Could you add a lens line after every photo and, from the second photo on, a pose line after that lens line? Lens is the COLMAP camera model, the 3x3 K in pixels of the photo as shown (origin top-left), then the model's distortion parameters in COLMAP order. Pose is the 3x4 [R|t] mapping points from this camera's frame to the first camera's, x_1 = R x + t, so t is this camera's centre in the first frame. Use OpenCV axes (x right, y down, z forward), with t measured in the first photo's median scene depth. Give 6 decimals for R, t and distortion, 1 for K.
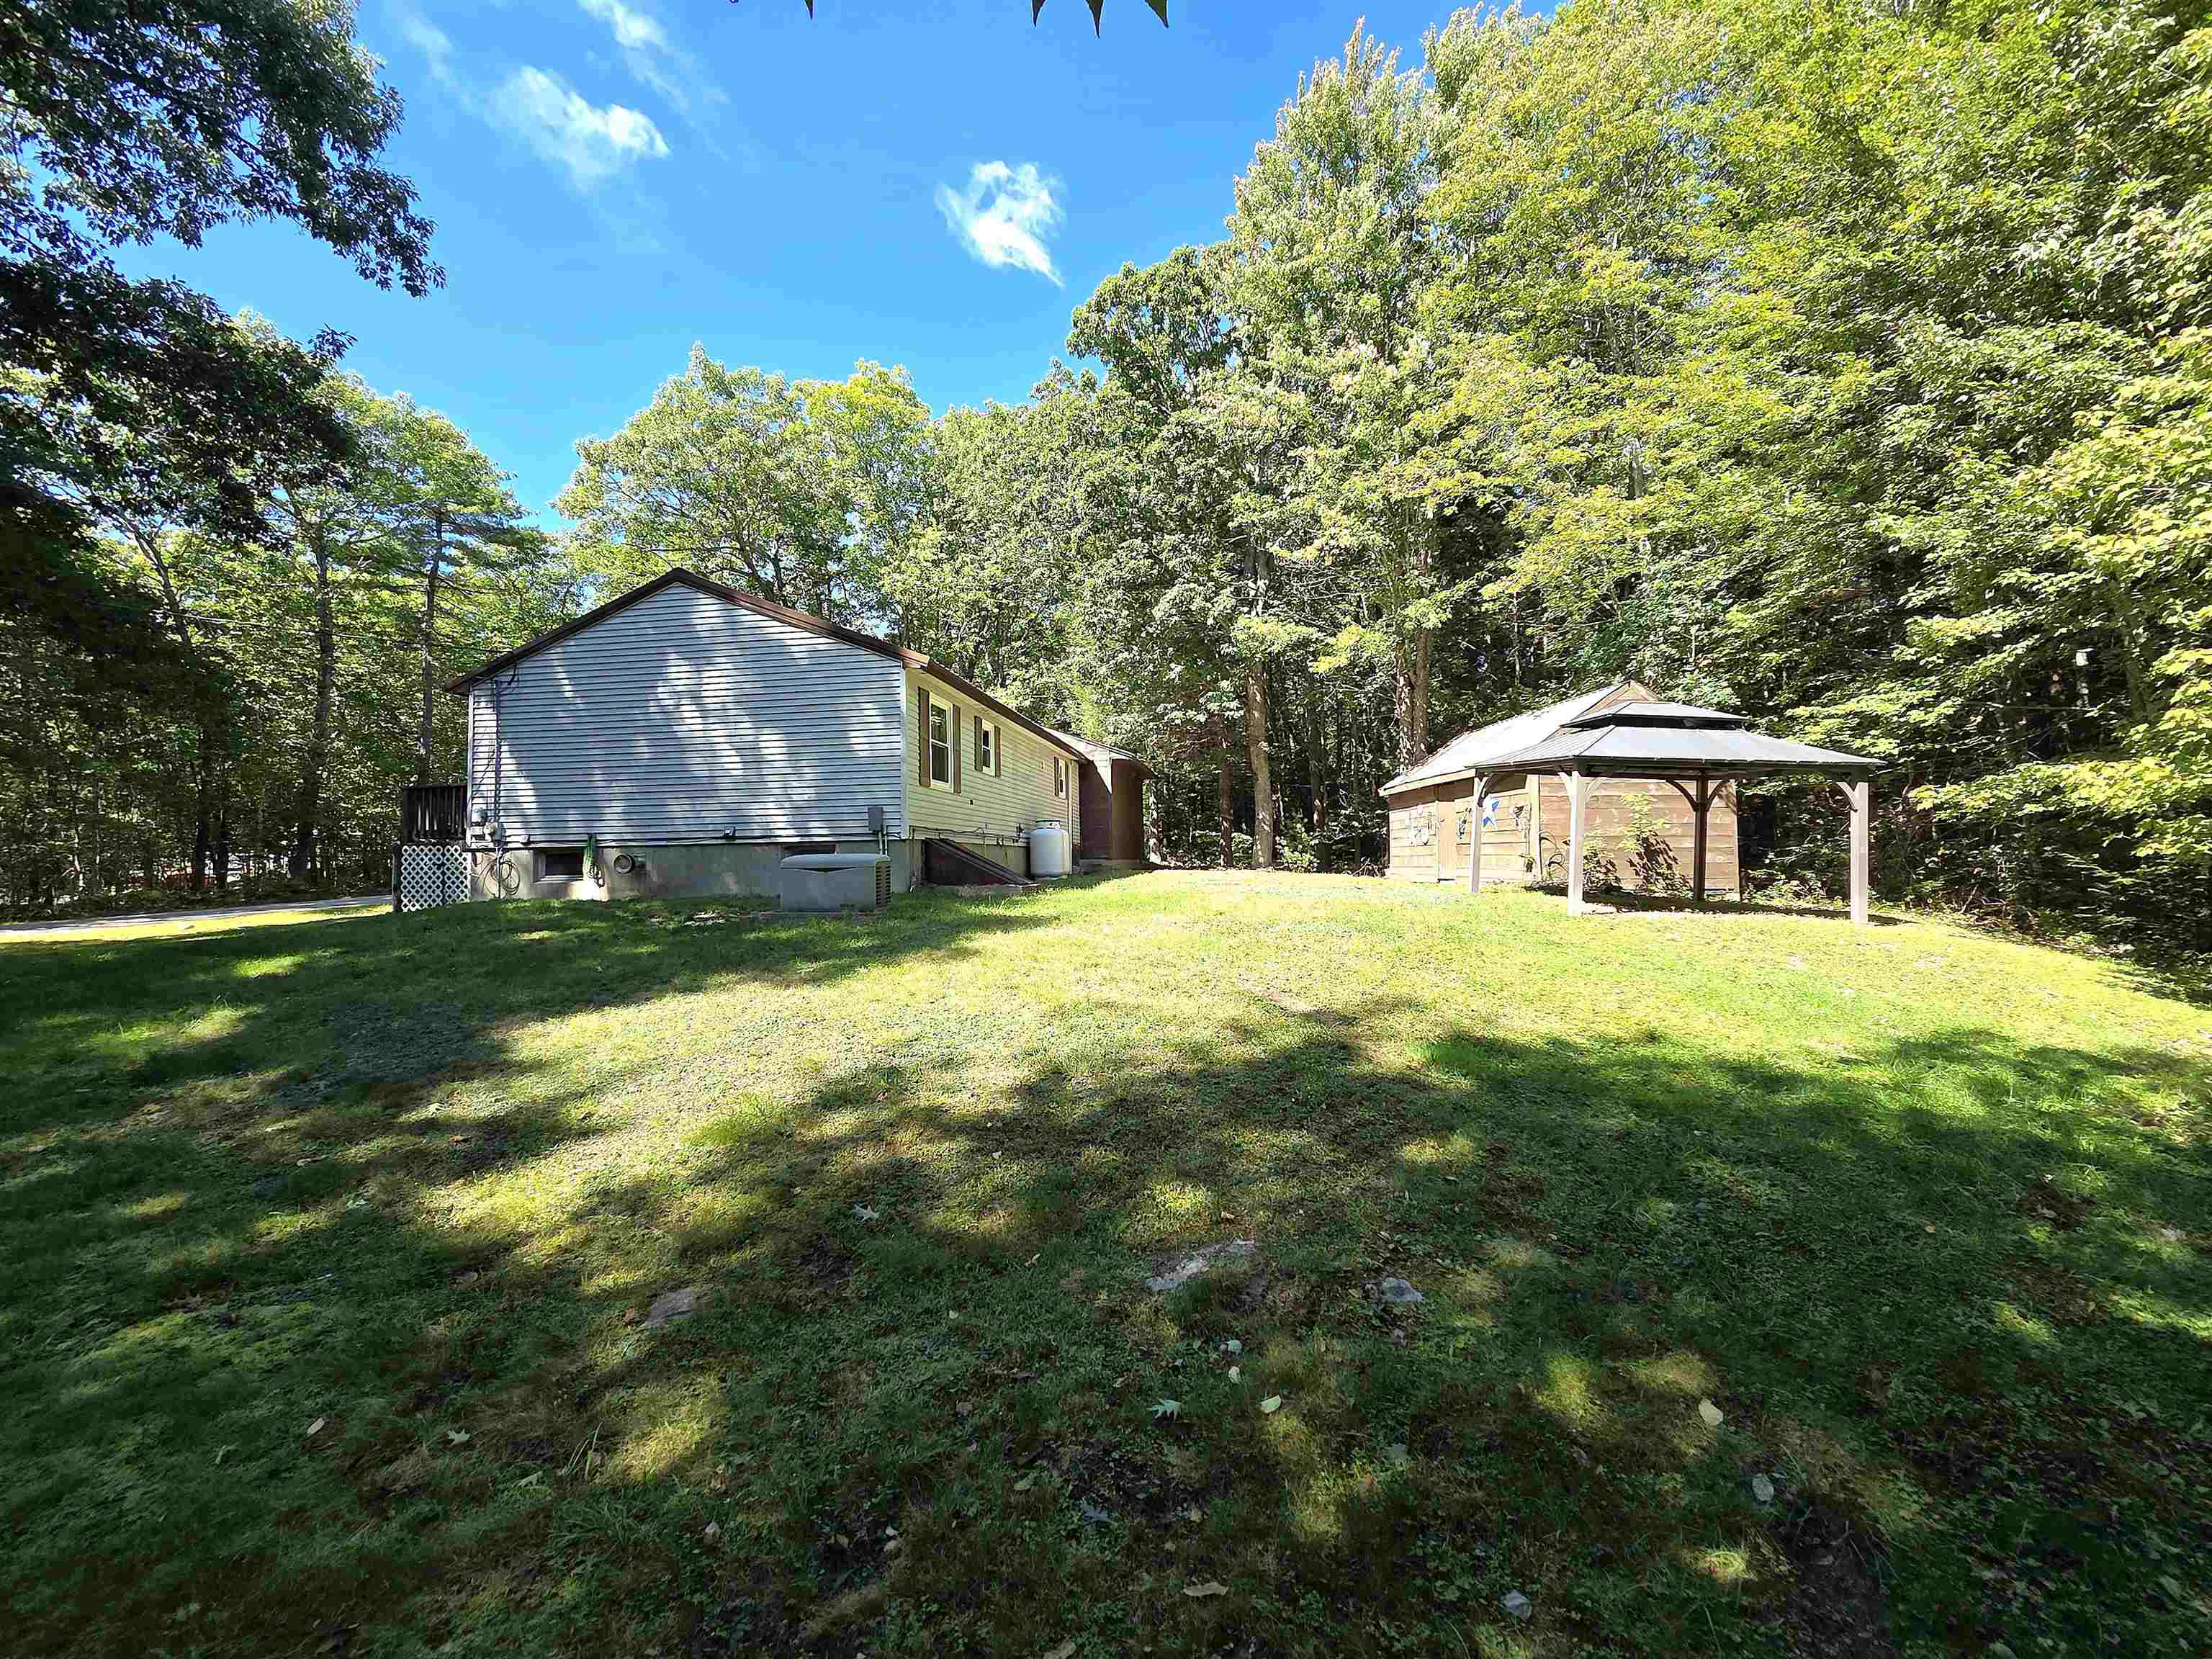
lens RADIAL K [[899.2, 0, 1096.7], [0, 899.2, 817.8], [0, 0, 1]] dist [0.006505, -0.001602]
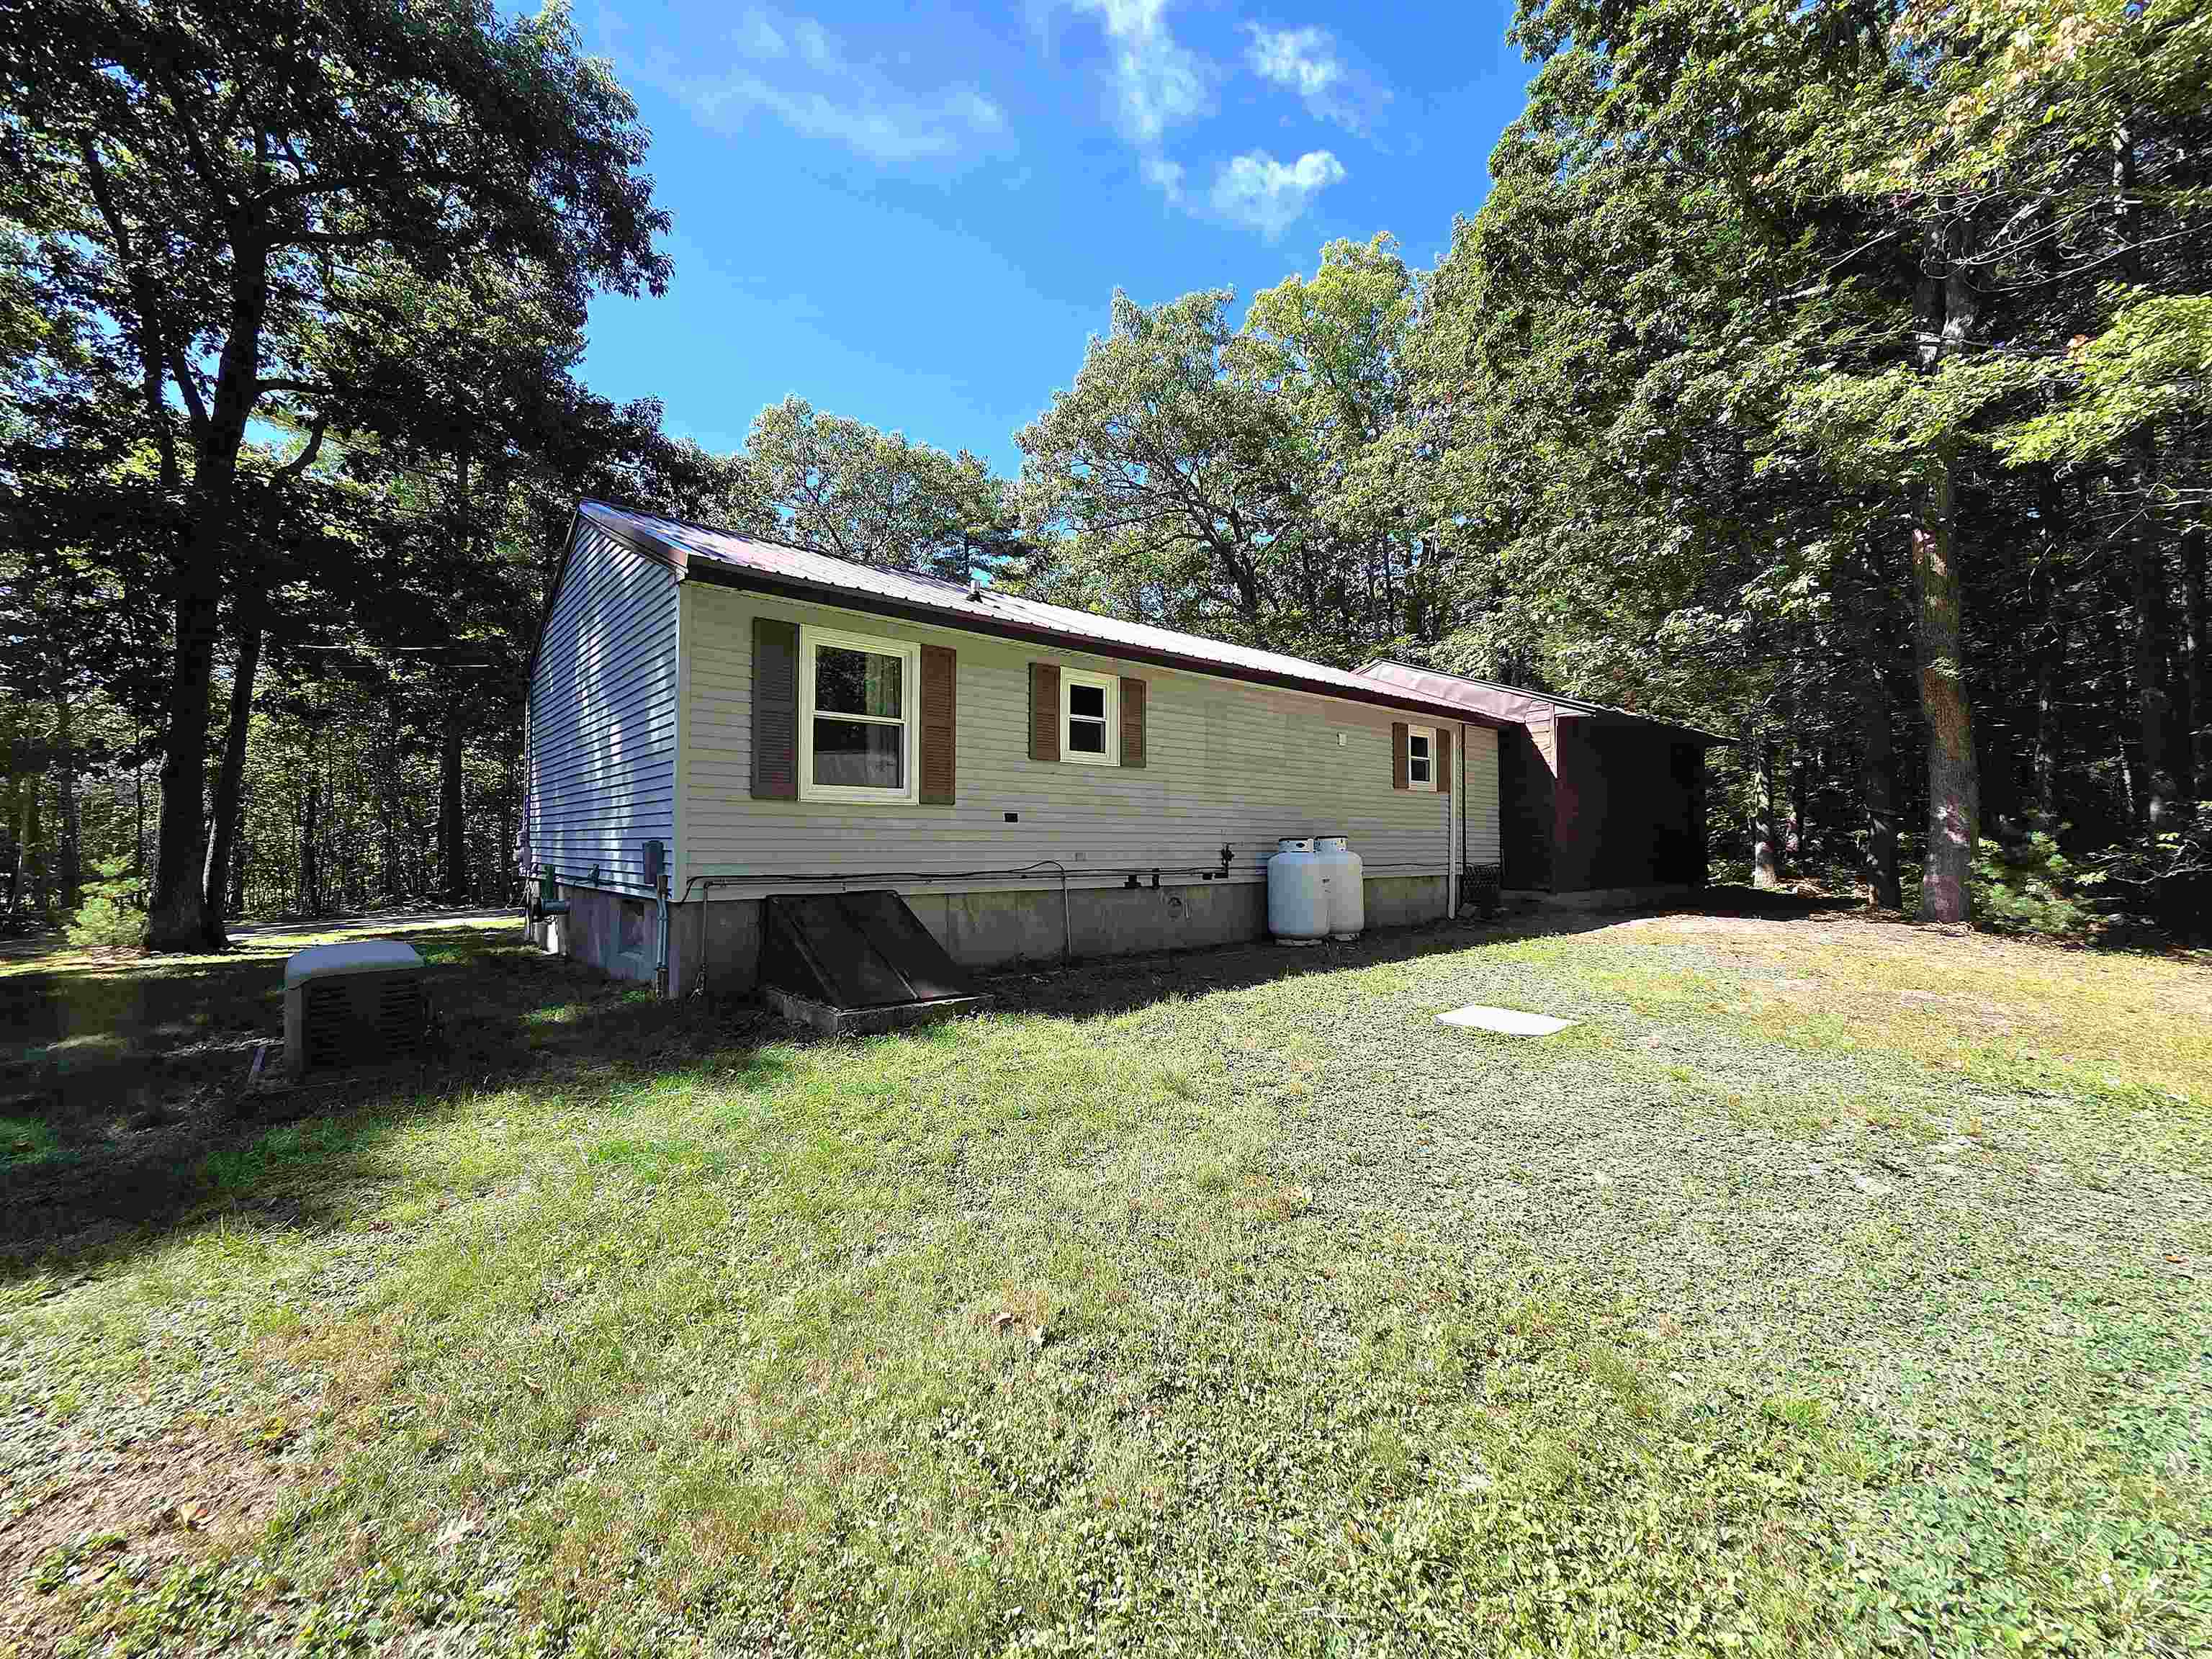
lens RADIAL K [[899.2, 0, 1096.7], [0, 899.2, 817.8], [0, 0, 1]] dist [0.006505, -0.001602]
pose [[0.766455, 0.000601, -0.642297, 0.166969], [0.014625, 0.999724, 0.018387, -0.017039], [0.642131, -0.023486, 0.766235, 0.387751]]
